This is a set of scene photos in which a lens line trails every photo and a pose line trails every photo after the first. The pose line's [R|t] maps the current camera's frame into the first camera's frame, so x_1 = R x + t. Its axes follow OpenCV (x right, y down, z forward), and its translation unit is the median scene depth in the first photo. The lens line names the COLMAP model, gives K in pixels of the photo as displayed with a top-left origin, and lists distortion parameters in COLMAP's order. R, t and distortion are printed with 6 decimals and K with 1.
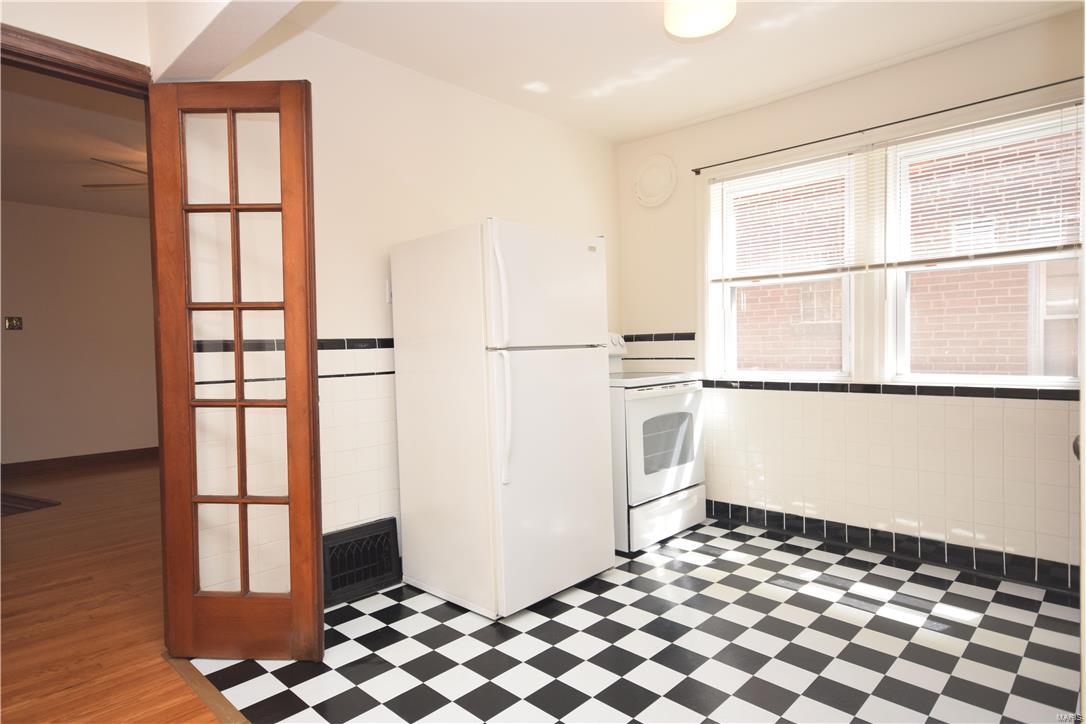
lens RADIAL K [[613.0, 0, 543.0], [0, 613.0, 362.0], [0, 0, 1]] dist [0.023837, -0.000193]
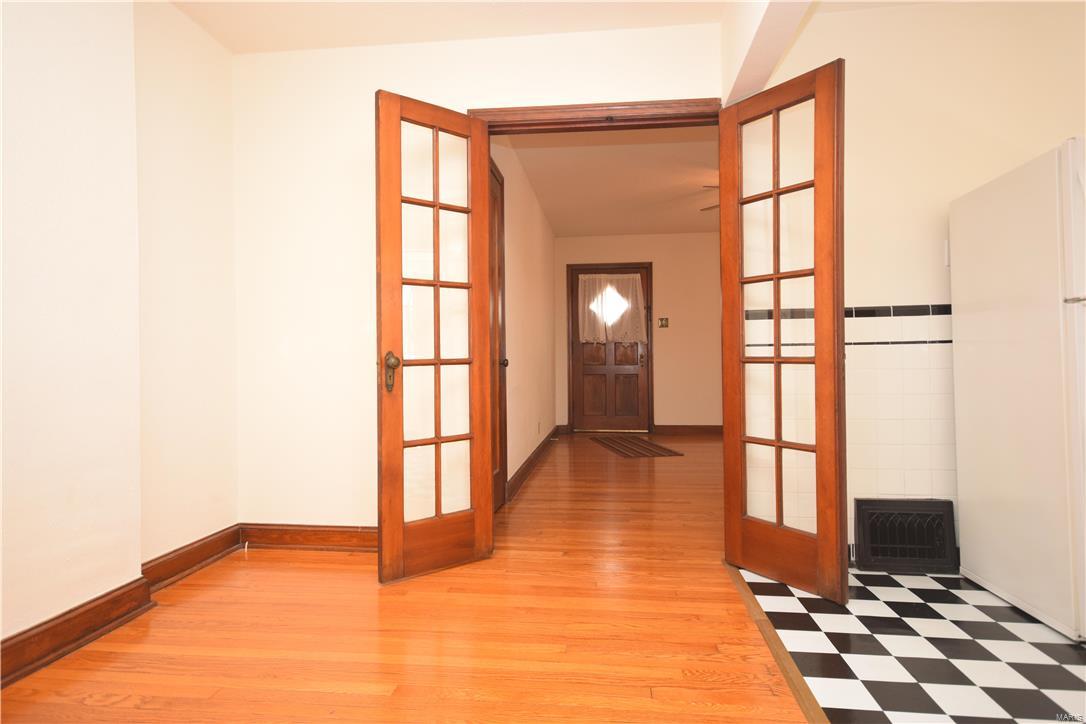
lens RADIAL K [[613.0, 0, 543.0], [0, 613.0, 362.0], [0, 0, 1]] dist [0.023837, -0.000193]
pose [[0.600334, 0.008203, -0.799708, 0.169507], [-0.019916, 0.999791, -0.004696, 0.084161], [0.799502, 0.018746, 0.600371, -0.048404]]
